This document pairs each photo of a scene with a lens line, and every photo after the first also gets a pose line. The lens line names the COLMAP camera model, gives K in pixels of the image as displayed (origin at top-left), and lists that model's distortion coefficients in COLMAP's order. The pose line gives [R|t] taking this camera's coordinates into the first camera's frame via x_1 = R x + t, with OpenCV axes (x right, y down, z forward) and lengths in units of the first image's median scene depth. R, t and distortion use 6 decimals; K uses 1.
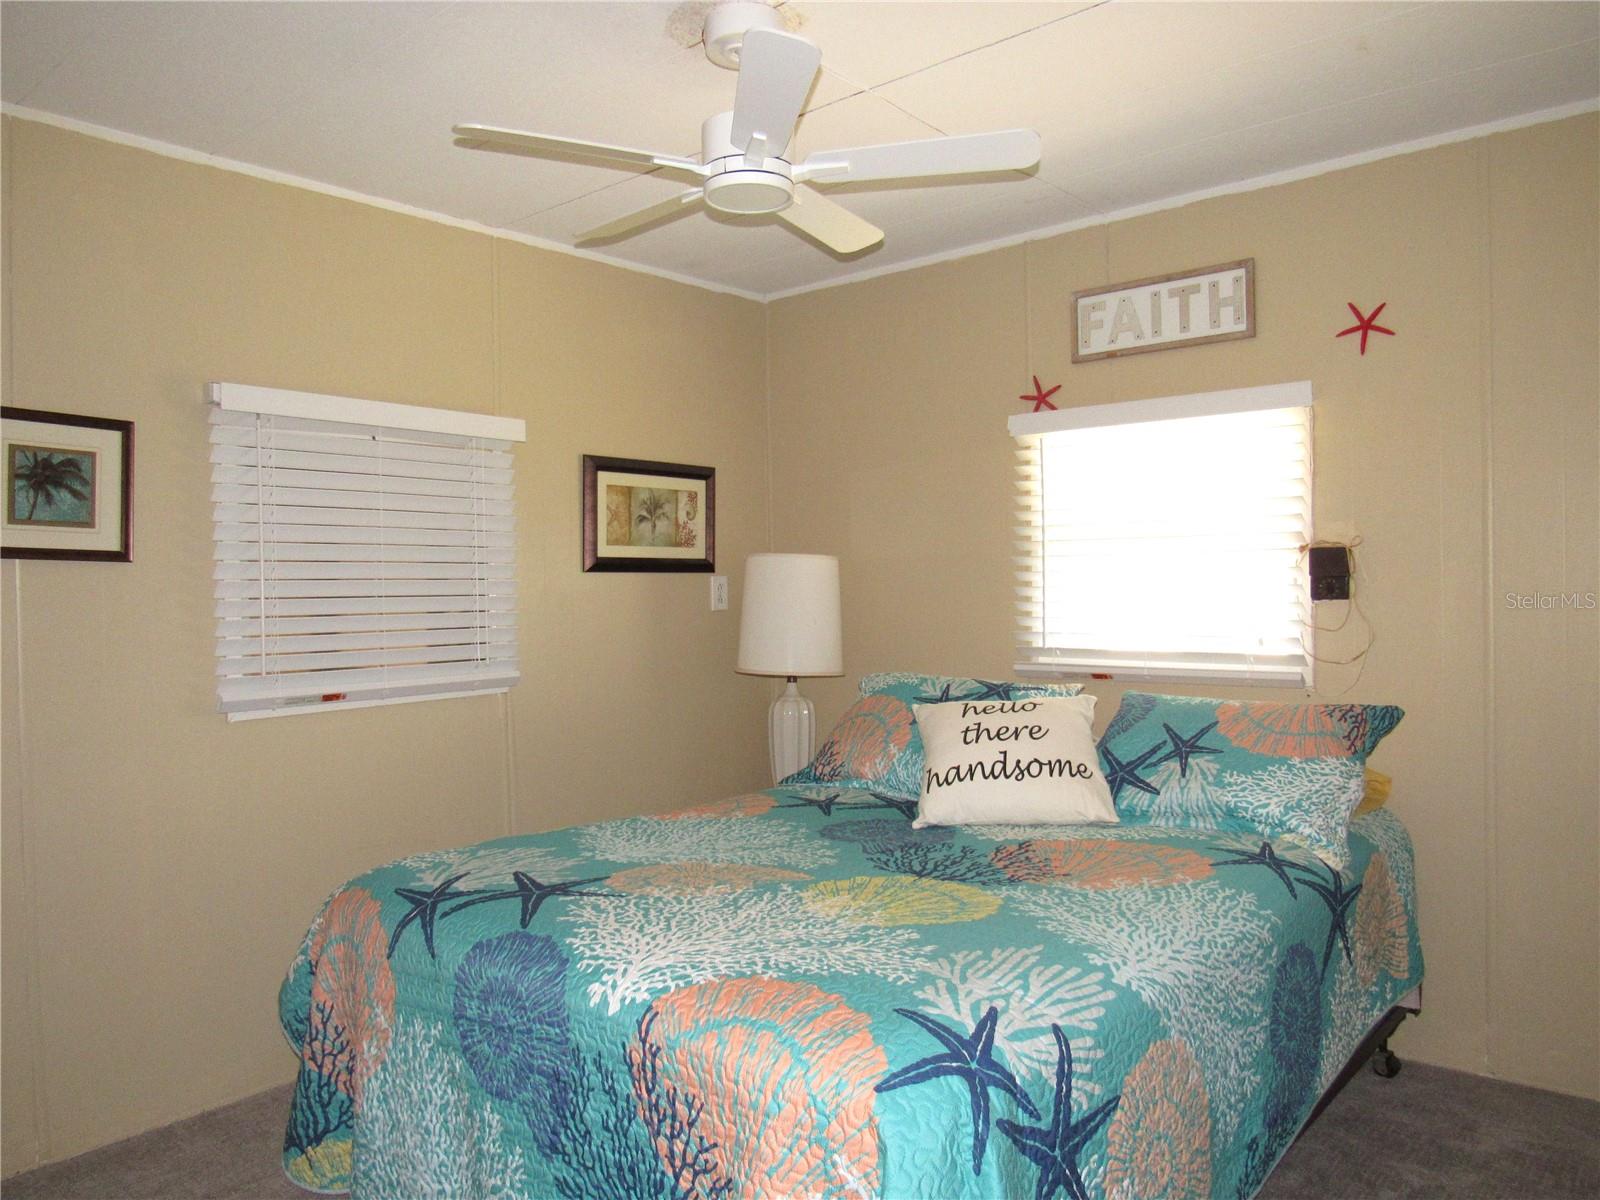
lens RADIAL K [[1174.5, 0, 800.0], [0, 1174.5, 600.0], [0, 0, 1]] dist [-0.033930, 0.008539]
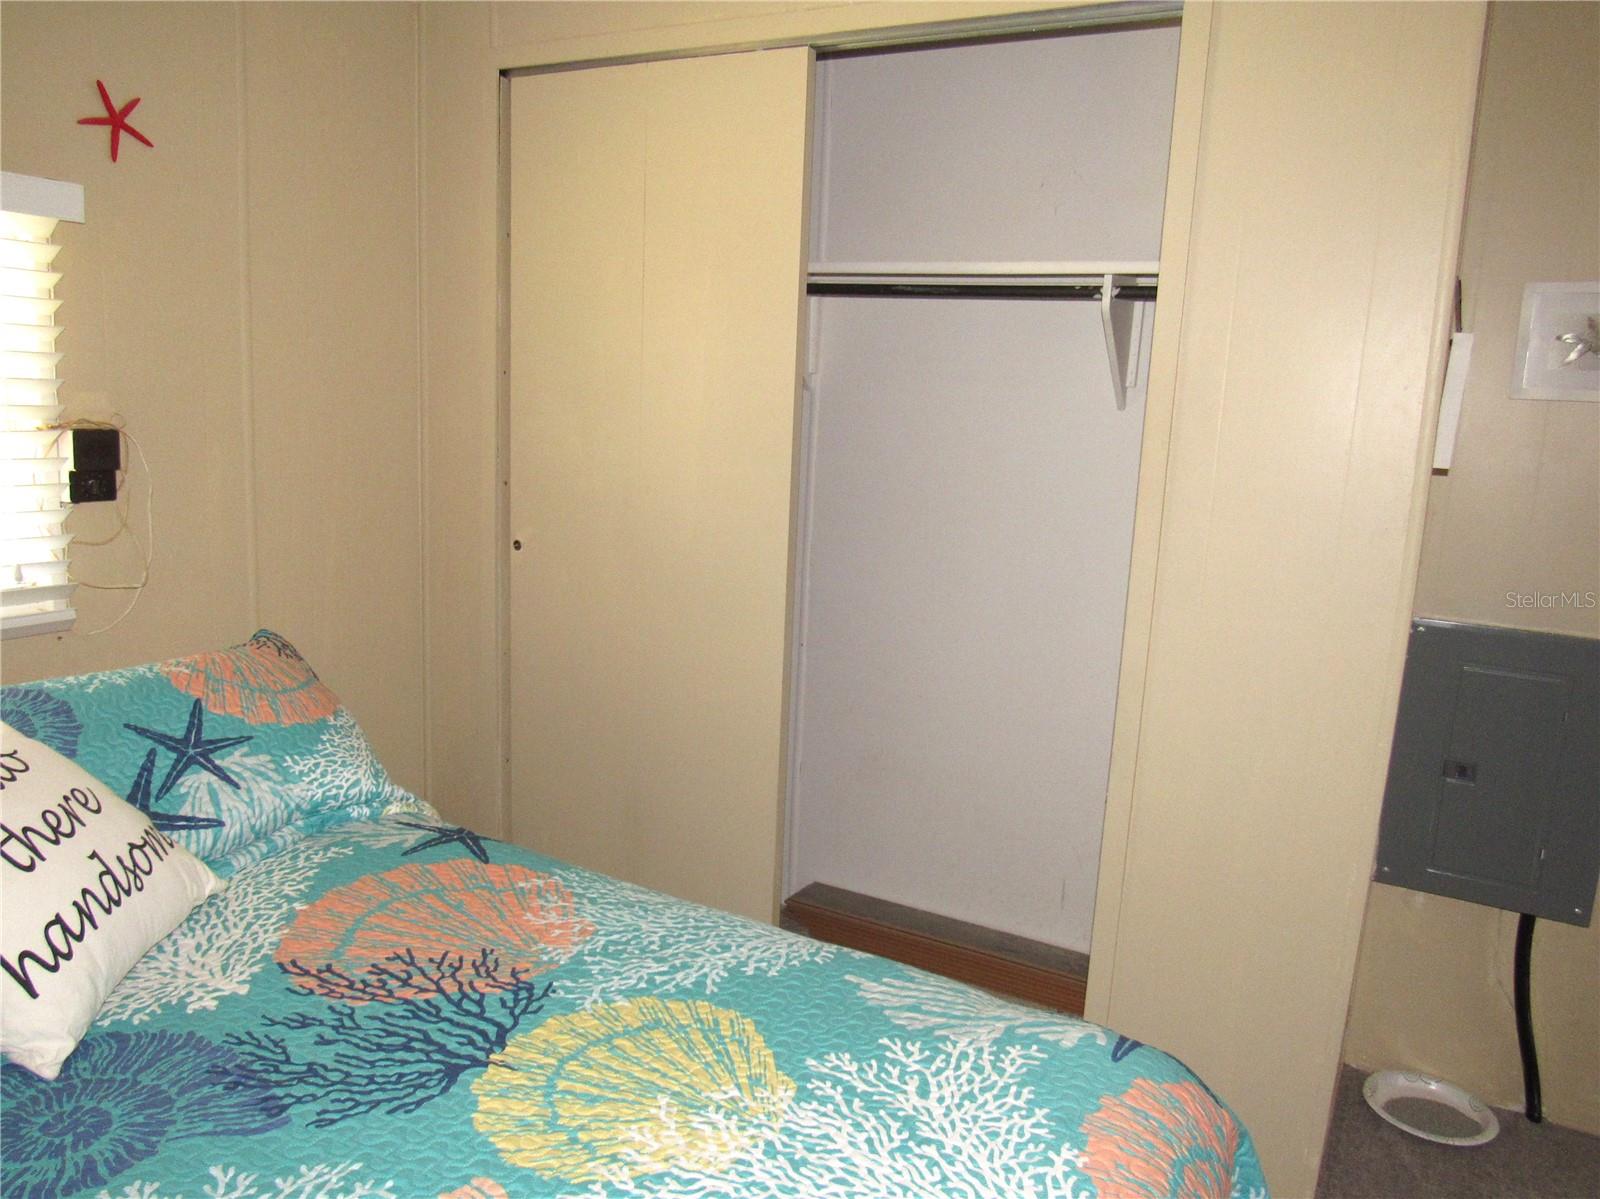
lens RADIAL K [[1174.5, 0, 800.0], [0, 1174.5, 599.5], [0, 0, 1]] dist [-0.033930, 0.008539]
pose [[-0.233866, -0.161937, 0.958688, -0.384482], [-0.041669, 0.986795, 0.156520, -0.078590], [-0.971375, -0.003343, -0.237526, 0.824855]]
